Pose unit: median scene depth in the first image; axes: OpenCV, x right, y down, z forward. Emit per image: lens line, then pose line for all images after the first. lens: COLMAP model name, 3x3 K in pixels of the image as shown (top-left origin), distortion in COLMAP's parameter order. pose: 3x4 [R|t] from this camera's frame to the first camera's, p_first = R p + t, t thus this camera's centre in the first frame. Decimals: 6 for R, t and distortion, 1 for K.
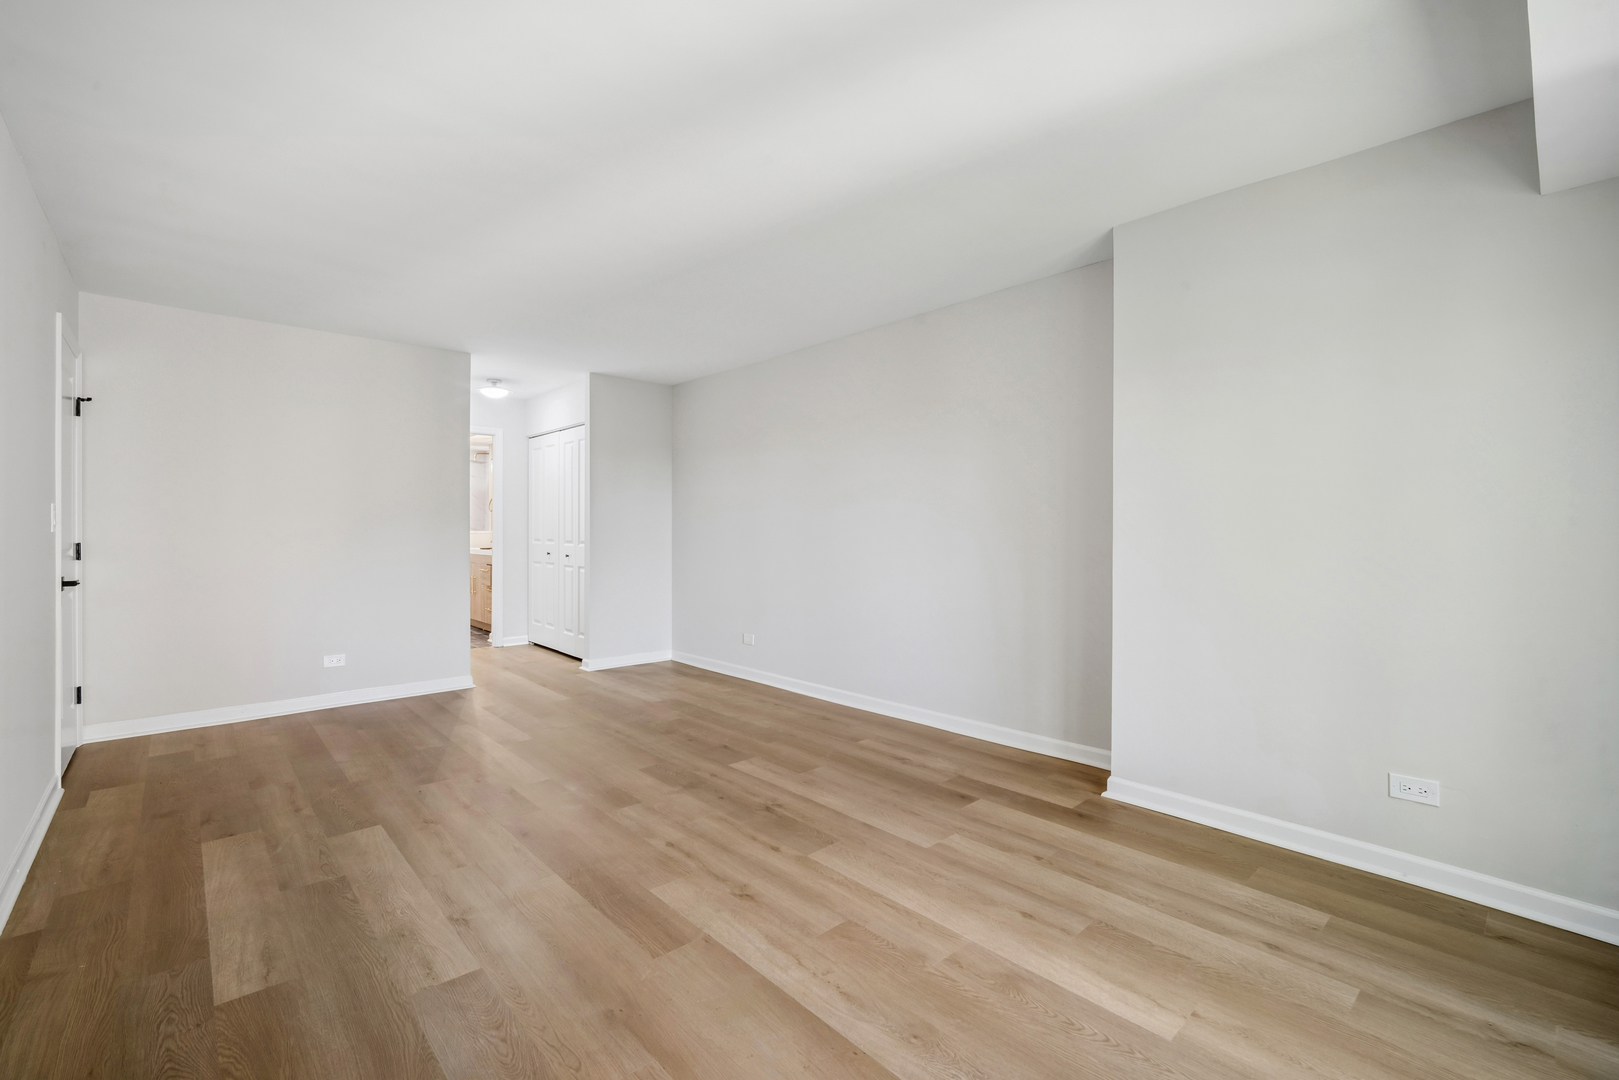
lens RADIAL K [[699.5, 0, 807.9], [0, 699.5, 534.5], [0, 0, 1]] dist [-0.014349, 0.006997]
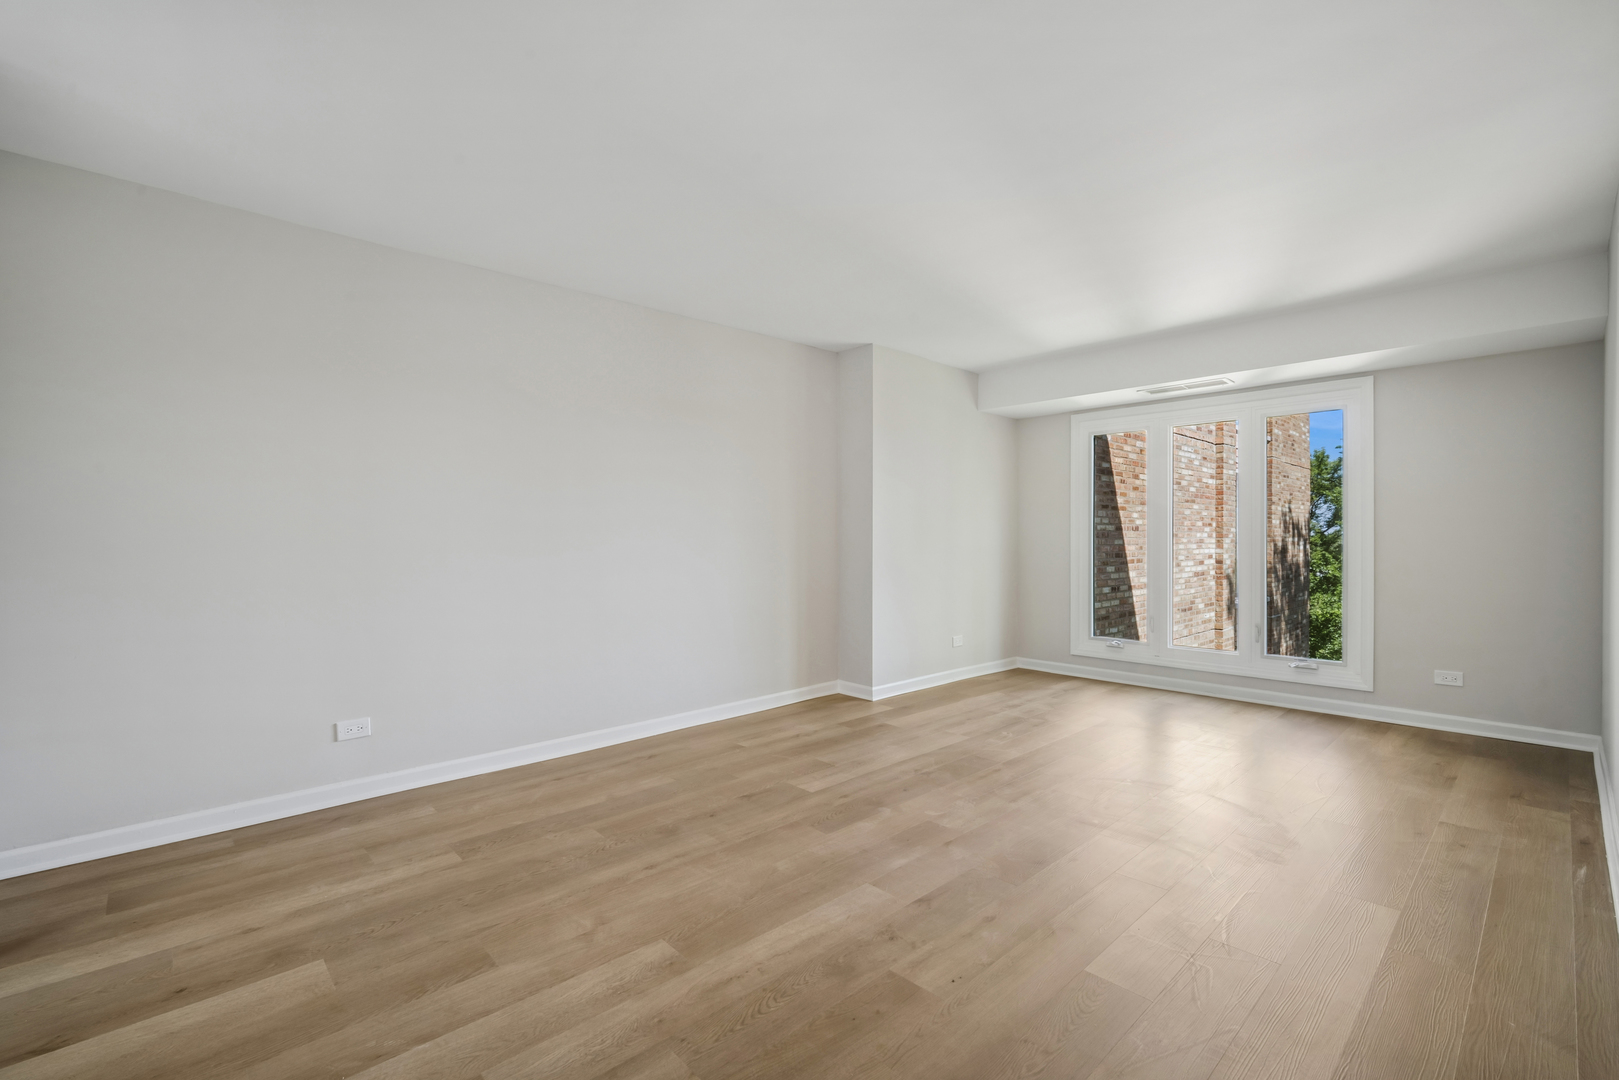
lens RADIAL K [[699.5, 0, 807.9], [0, 699.5, 534.5], [0, 0, 1]] dist [-0.014349, 0.006997]
pose [[-0.009355, -0.002486, 0.999953, -1.037666], [0.003146, 0.999992, 0.002516, -0.012959], [-0.999951, 0.003170, -0.009347, 1.014090]]
